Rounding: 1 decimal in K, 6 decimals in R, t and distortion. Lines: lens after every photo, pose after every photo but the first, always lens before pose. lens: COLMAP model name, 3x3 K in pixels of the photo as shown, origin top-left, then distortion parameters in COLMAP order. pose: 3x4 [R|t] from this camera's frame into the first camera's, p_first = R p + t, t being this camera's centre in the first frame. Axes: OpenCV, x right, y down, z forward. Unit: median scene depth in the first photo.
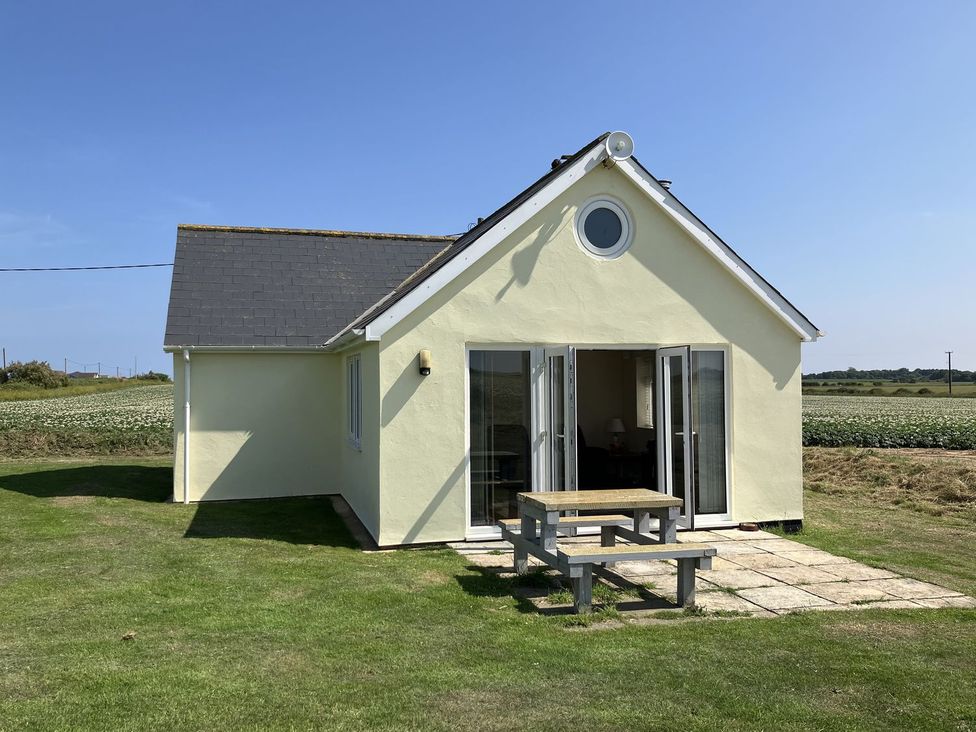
lens RADIAL K [[813.4, 0, 536.3], [0, 813.4, 367.1], [0, 0, 1]] dist [0.099052, -0.203344]
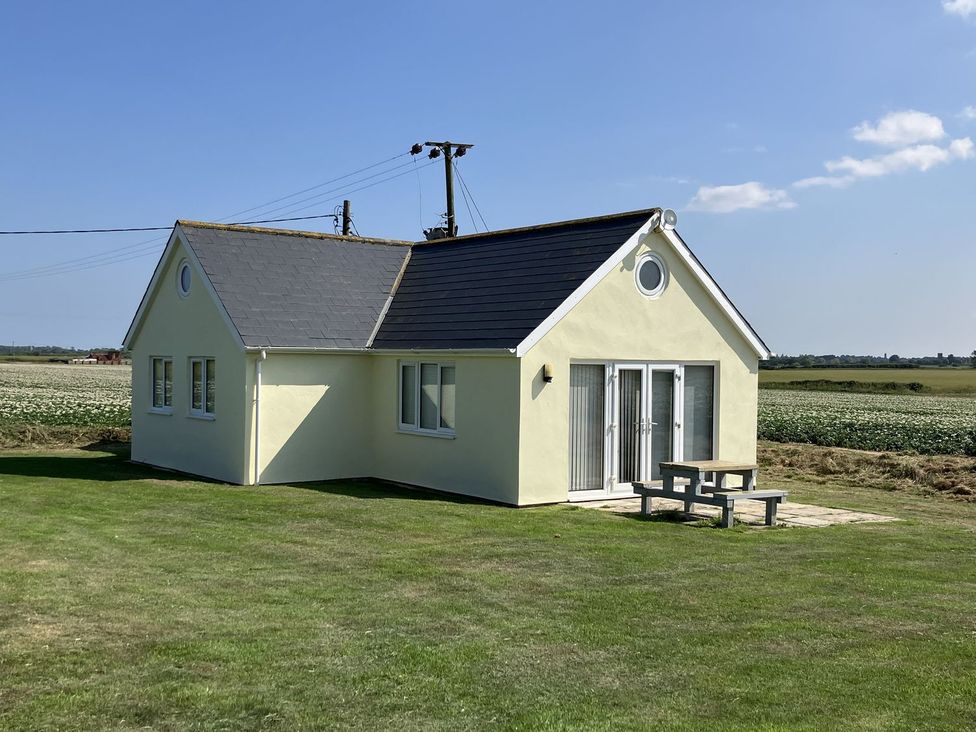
lens RADIAL K [[1164.0, 0, 488.0], [0, 1164.0, 366.0], [0, 0, 1]] dist [0.214198, -0.878778]
pose [[0.931641, 0.019797, 0.362839, -0.760720], [-0.030335, 0.999267, 0.023368, -0.048263], [-0.362111, -0.032778, 0.931559, -0.640497]]
